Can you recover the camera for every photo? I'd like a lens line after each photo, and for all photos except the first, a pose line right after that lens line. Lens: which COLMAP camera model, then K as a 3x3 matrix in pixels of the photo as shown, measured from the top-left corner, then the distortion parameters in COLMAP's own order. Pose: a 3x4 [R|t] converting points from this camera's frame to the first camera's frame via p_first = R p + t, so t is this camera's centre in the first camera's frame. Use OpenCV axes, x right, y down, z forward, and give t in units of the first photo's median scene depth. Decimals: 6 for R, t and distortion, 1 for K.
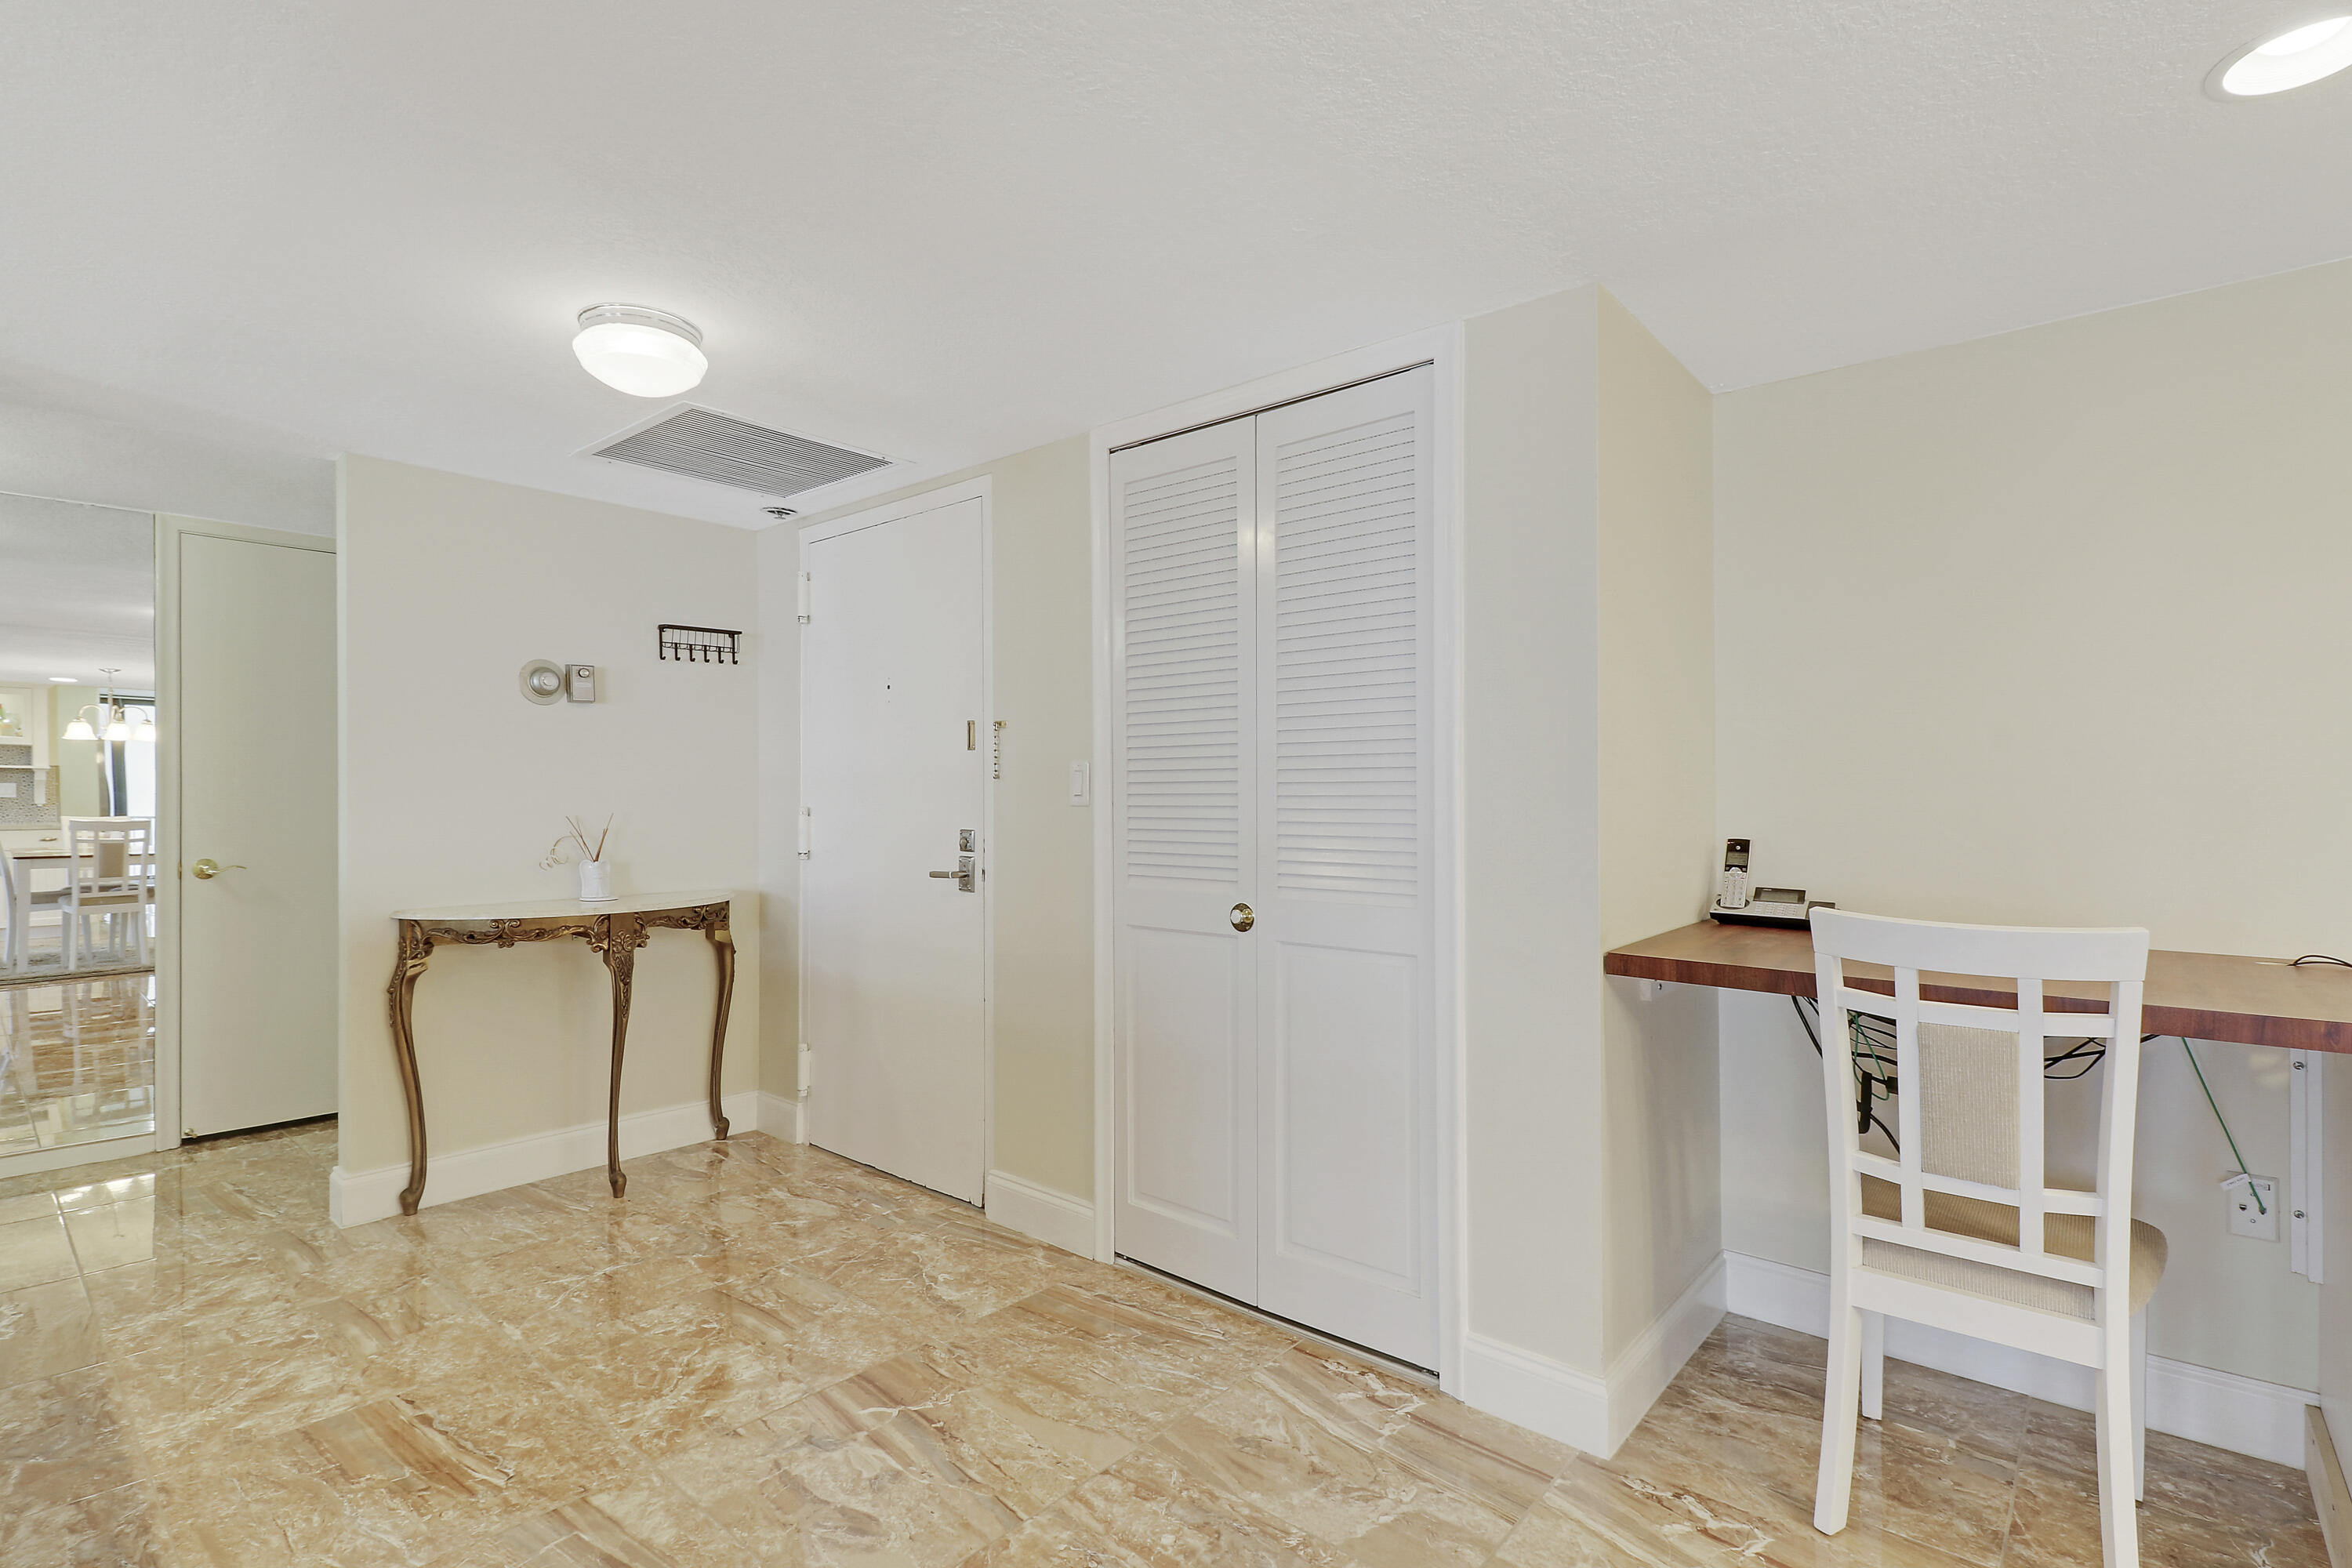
lens RADIAL K [[1119.7, 0, 1197.4], [0, 1119.7, 792.0], [0, 0, 1]] dist [0.003690, -0.010044]
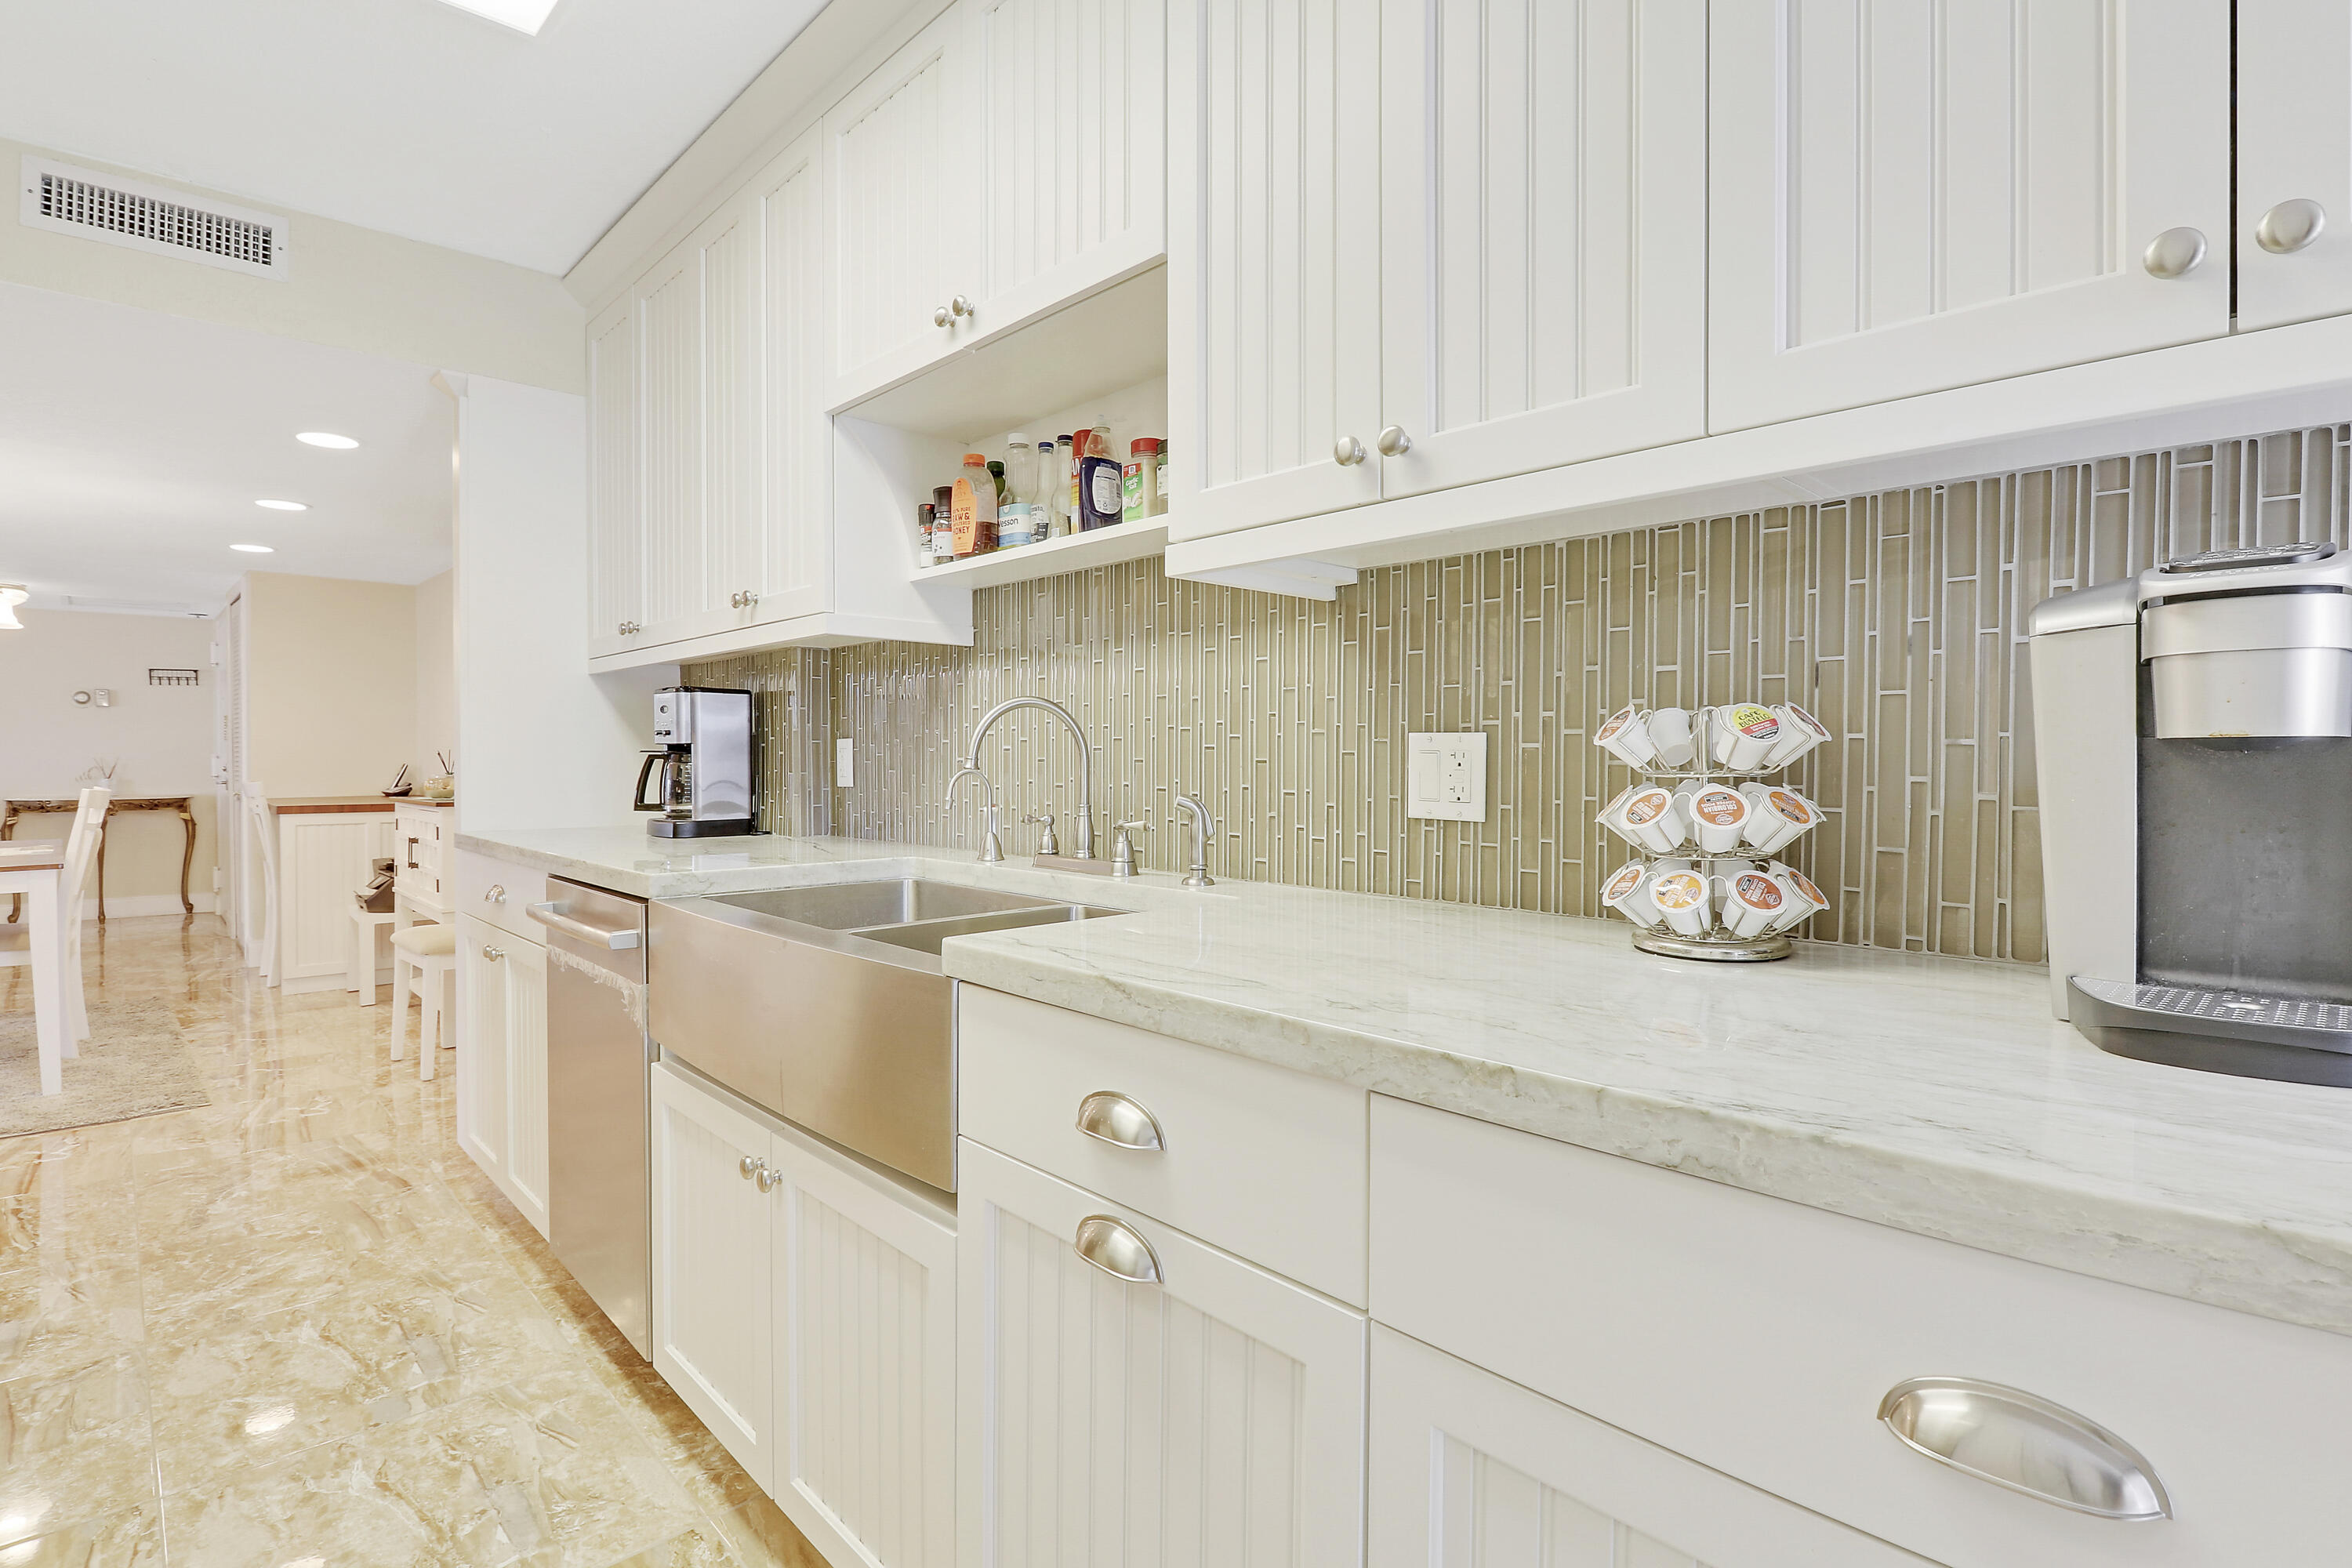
lens RADIAL K [[1147.7, 0, 1192.0], [0, 1147.7, 782.5], [0, 0, 1]] dist [-0.003673, -0.005339]
pose [[0.994839, 0.003485, -0.101403, 2.675241], [-0.000751, 0.999636, 0.026979, 0.013320], [0.101460, -0.026764, 0.994480, -1.484307]]
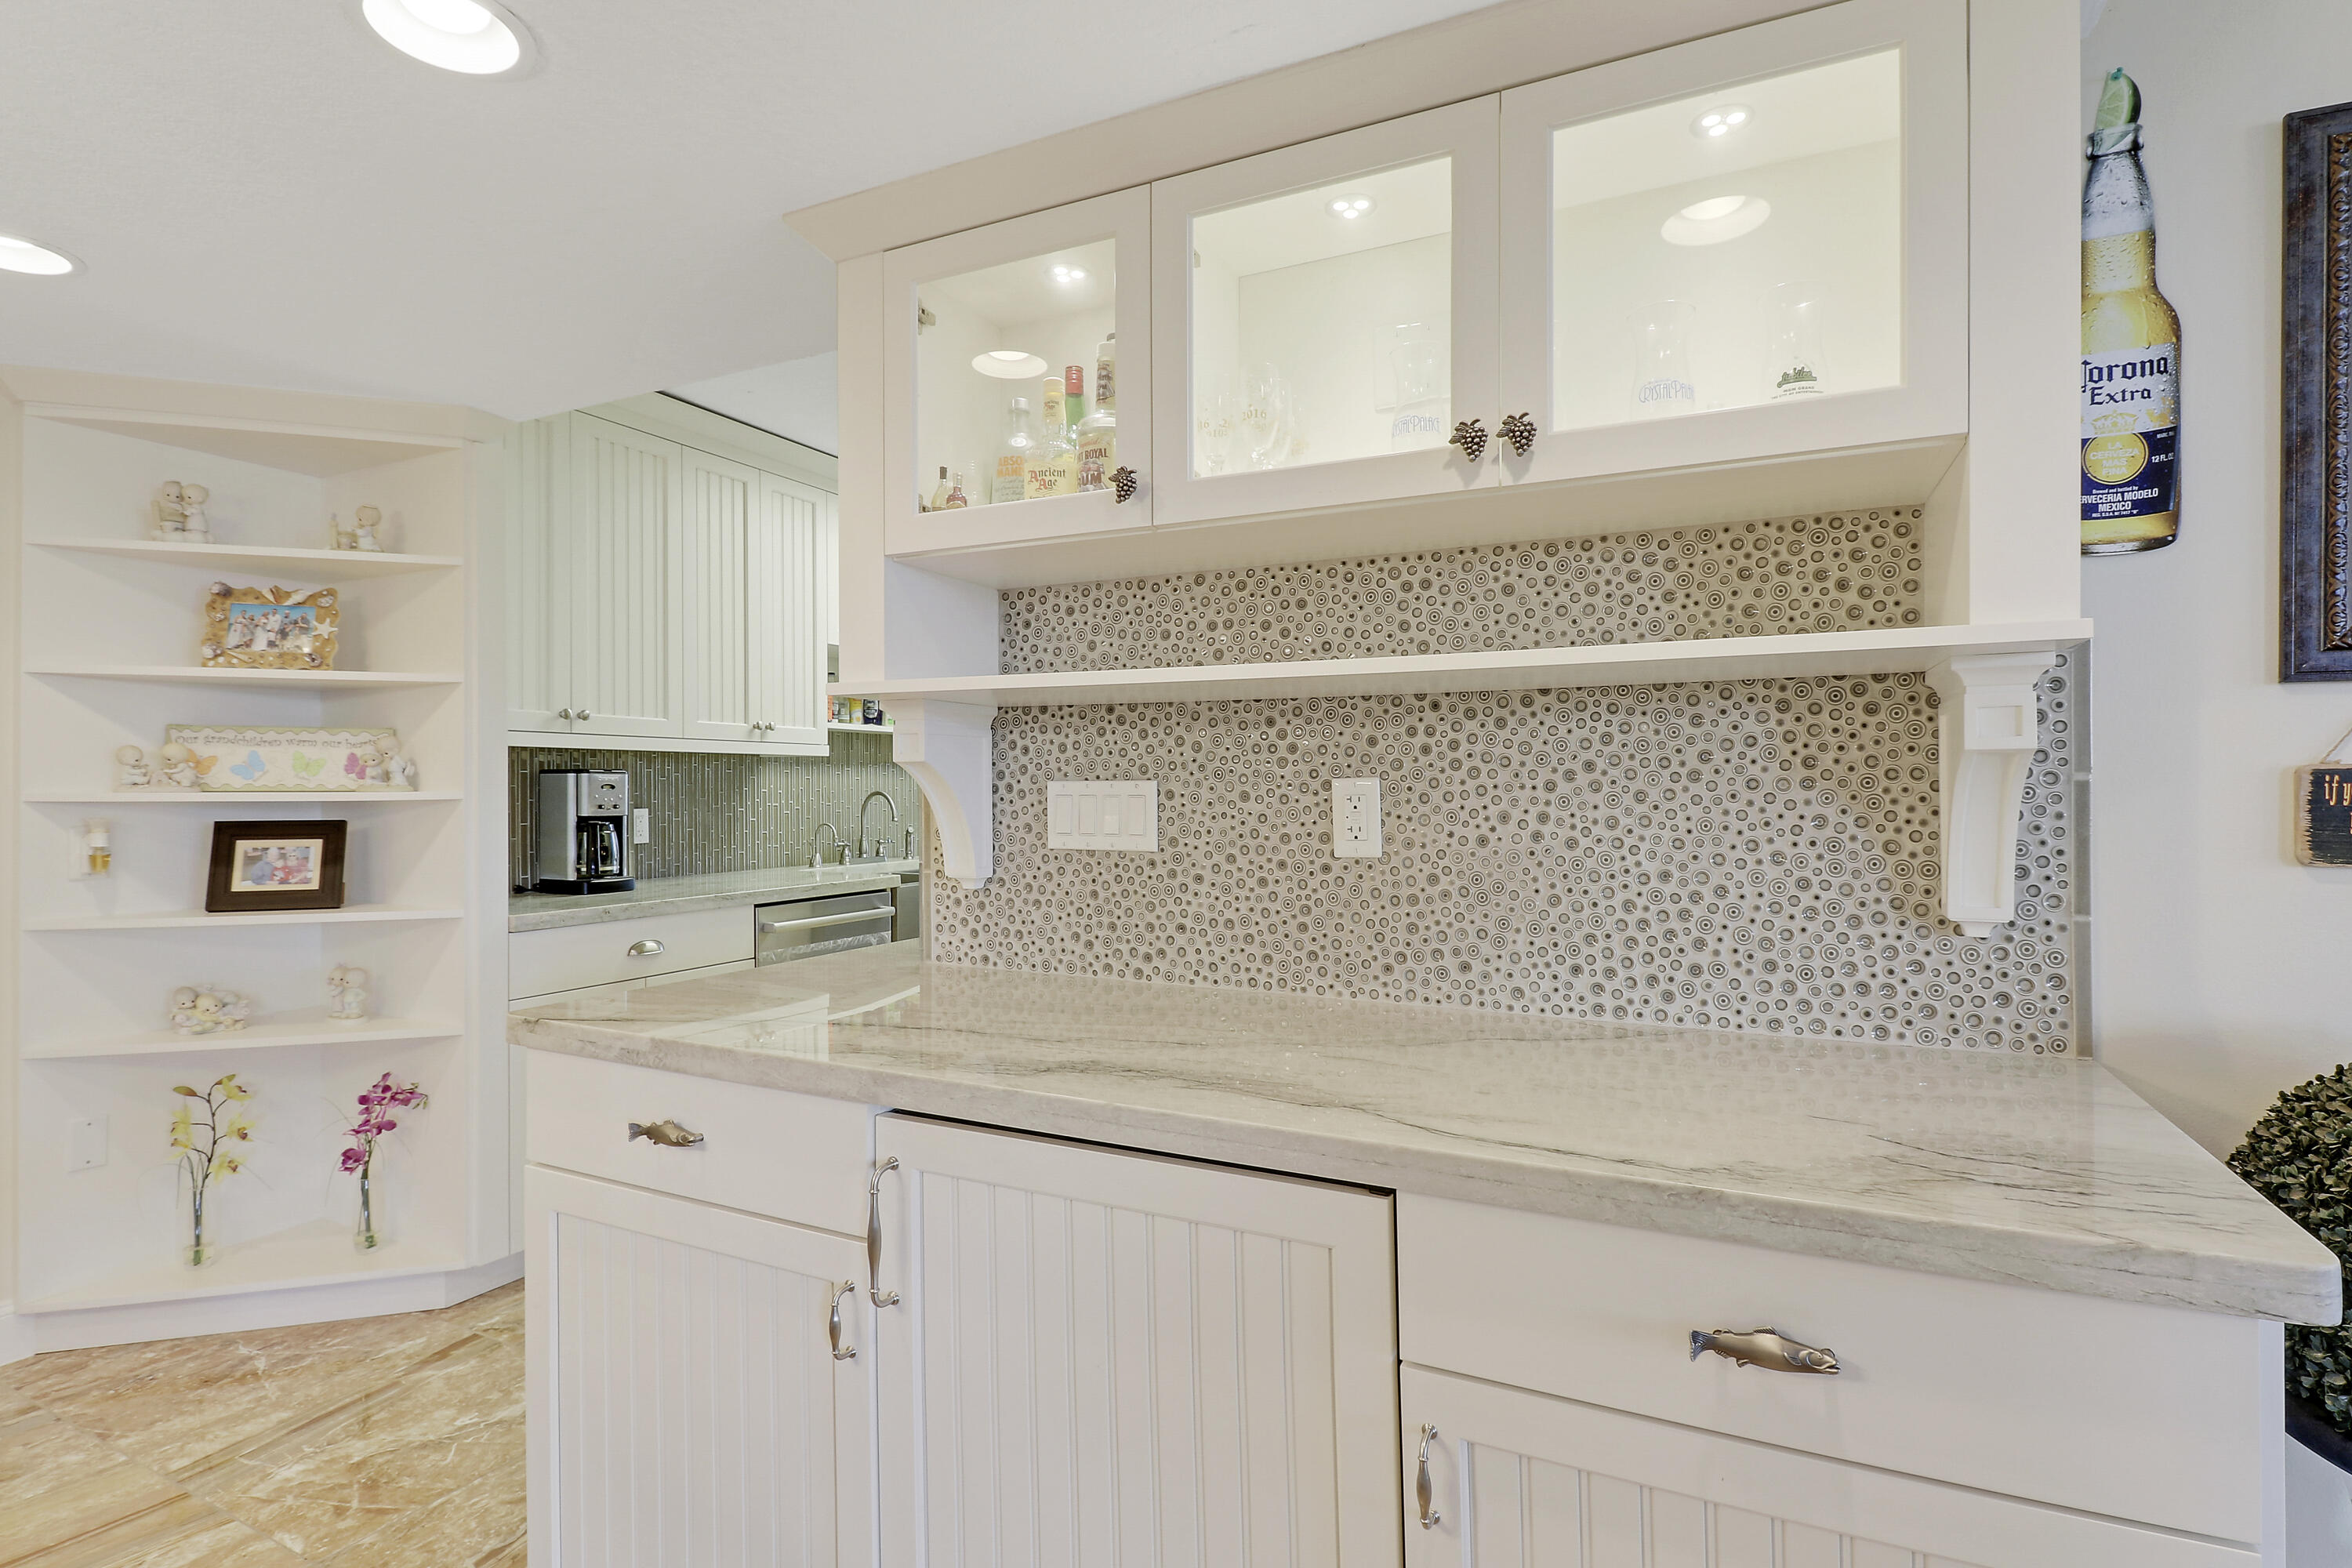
lens RADIAL K [[1163.2, 0, 1170.0], [0, 1163.2, 778.2], [0, 0, 1]] dist [-0.000700, -0.011145]
pose [[-0.239969, 0.006807, 0.970757, 0.425319], [-0.002862, 0.999966, -0.007719, -0.027427], [-0.970776, -0.004630, -0.239941, -0.686509]]
